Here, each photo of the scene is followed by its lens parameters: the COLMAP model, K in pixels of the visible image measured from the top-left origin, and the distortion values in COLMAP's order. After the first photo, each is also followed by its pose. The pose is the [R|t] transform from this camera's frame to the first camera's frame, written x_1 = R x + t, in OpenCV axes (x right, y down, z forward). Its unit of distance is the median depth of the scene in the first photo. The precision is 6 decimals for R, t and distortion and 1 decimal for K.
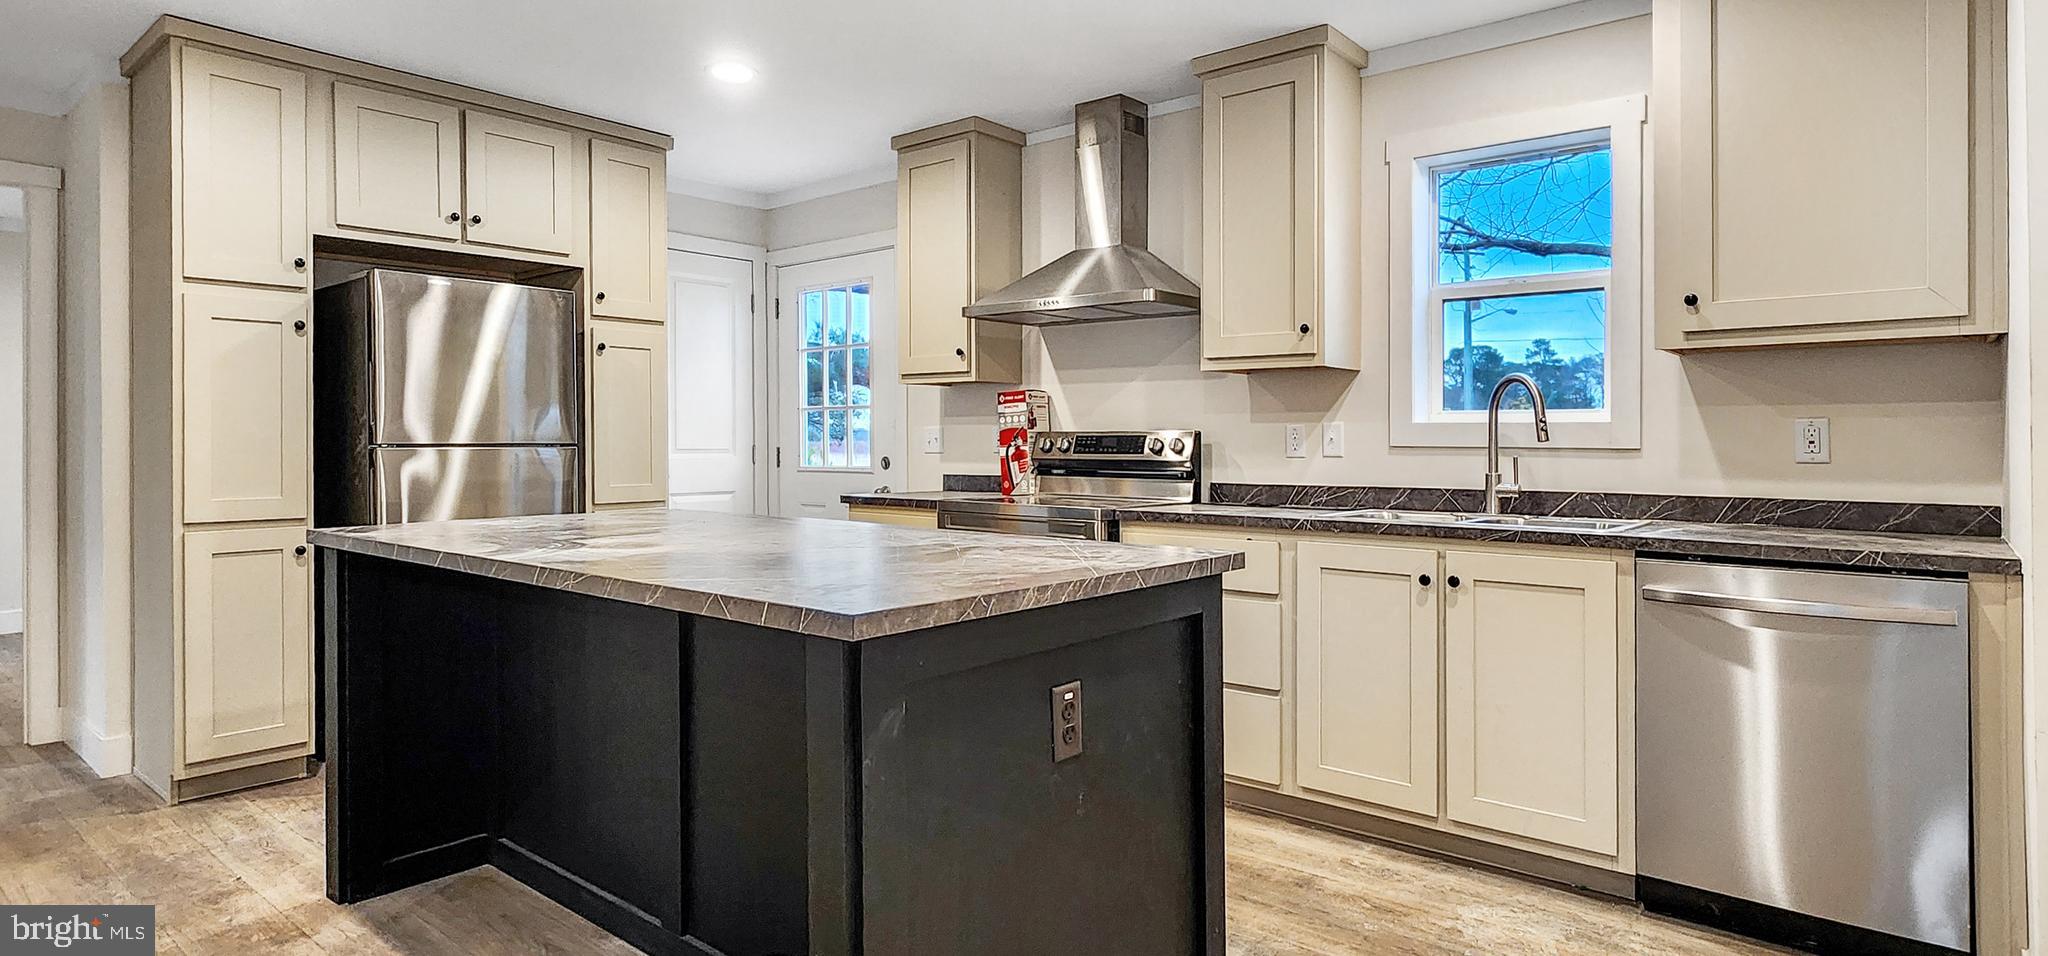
lens RADIAL K [[1012.6, 0, 1022.6], [0, 1012.6, 450.1], [0, 0, 1]] dist [-0.001321, 0.000008]
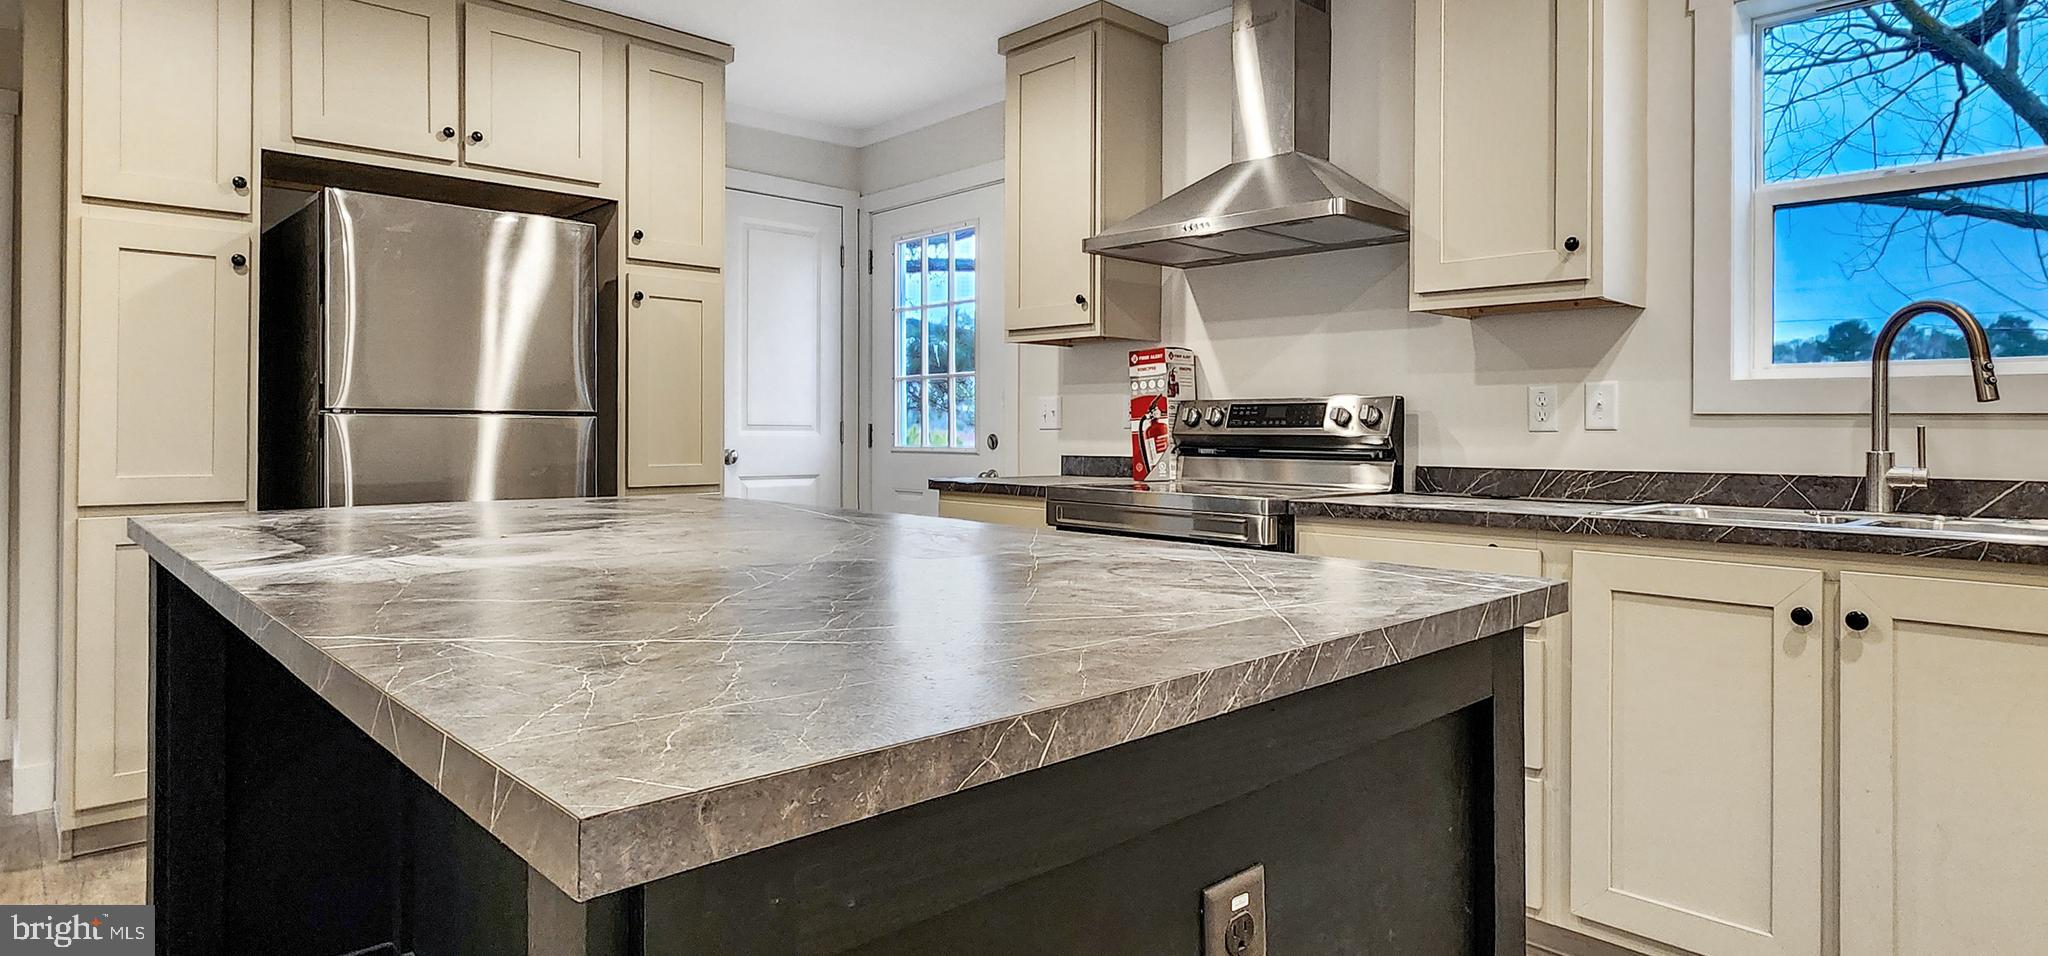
lens RADIAL K [[1113.1, 0, 951.4], [0, 1113.1, 478.9], [0, 0, 1]] dist [0.000834, 0.000438]
pose [[0.982274, 0.006165, -0.187349, 0.002997], [0.001571, 0.999153, 0.041118, 0.008331], [0.187444, -0.040683, 0.981433, 0.141785]]
